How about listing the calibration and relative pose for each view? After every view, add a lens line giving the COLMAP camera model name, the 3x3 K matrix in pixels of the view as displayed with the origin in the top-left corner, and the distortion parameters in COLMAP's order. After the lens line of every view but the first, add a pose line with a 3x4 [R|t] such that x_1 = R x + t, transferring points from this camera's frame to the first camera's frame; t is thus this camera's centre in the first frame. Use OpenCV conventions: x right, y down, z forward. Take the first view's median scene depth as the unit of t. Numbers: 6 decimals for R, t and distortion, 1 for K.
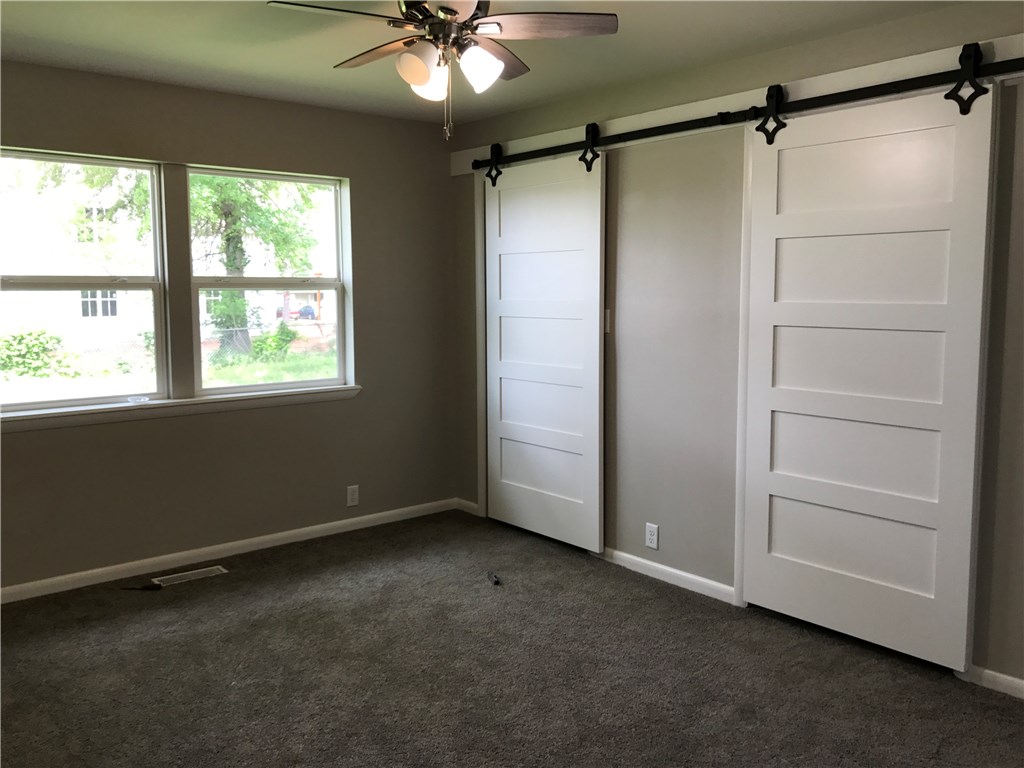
lens RADIAL K [[840.8, 0, 515.1], [0, 840.8, 378.2], [0, 0, 1]] dist [0.010802, -0.017620]
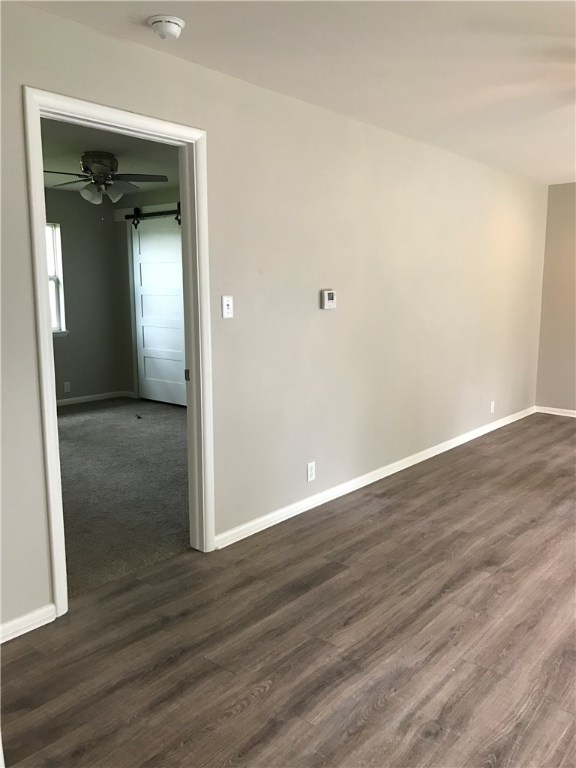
lens RADIAL K [[630.6, 0, 289.8], [0, 630.6, 366.8], [0, 0, 1]] dist [0.010802, -0.017620]
pose [[0.986687, -0.025586, 0.160608, 0.084558], [0.020480, 0.999233, 0.033365, 0.054614], [-0.161338, -0.029631, 0.986454, -0.533373]]
